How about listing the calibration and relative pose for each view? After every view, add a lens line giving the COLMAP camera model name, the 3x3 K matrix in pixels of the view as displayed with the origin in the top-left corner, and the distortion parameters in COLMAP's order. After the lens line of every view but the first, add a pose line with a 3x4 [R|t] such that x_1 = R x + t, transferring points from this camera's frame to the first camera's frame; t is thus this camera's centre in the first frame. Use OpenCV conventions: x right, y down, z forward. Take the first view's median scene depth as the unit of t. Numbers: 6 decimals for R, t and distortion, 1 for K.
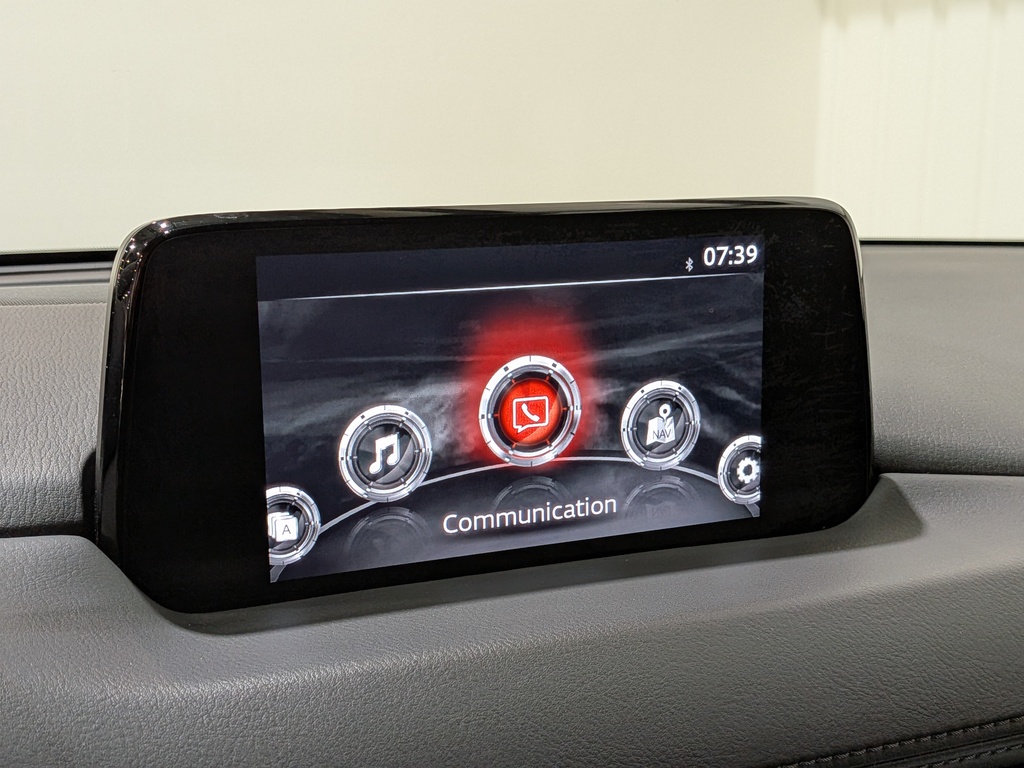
lens RADIAL K [[1534.1, 0, 555.5], [0, 1534.1, 416.8], [0, 0, 1]] dist [0.025673, 0.000000]
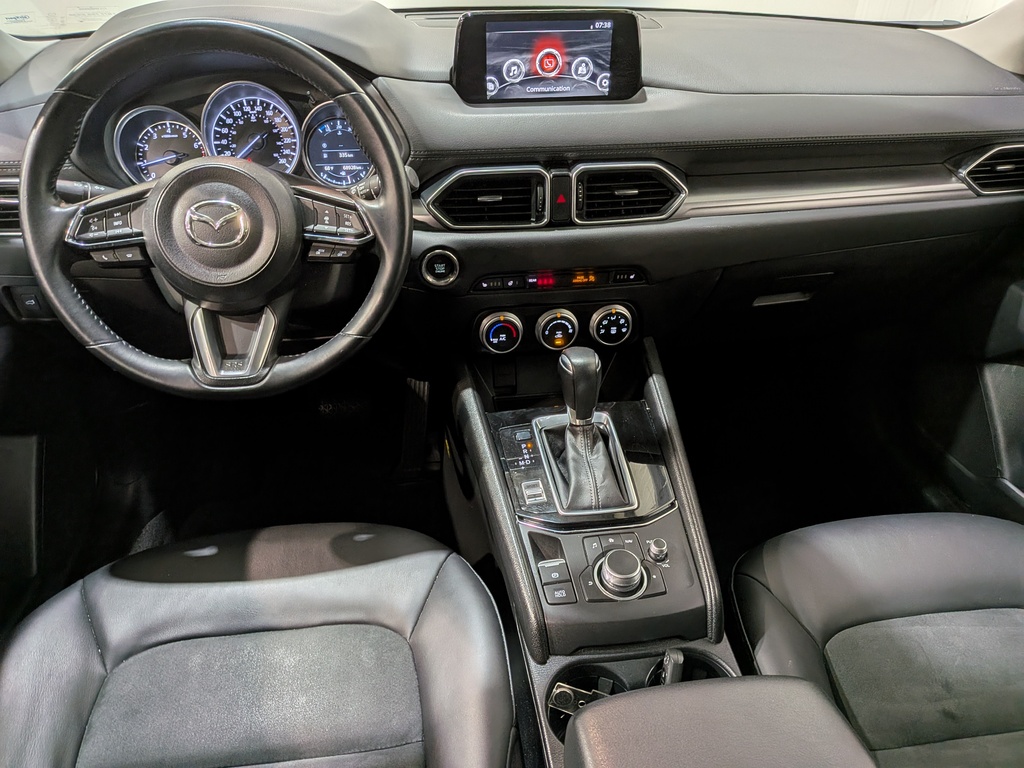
lens RADIAL K [[744.9, 0, 510.9], [0, 744.9, 405.9], [0, 0, 1]] dist [0.053554, -0.092719]
pose [[0.952371, 0.178341, -0.247356, 0.606949], [-0.063772, 0.909697, 0.410347, 0.015658], [0.298201, -0.375028, 0.877742, -1.327281]]
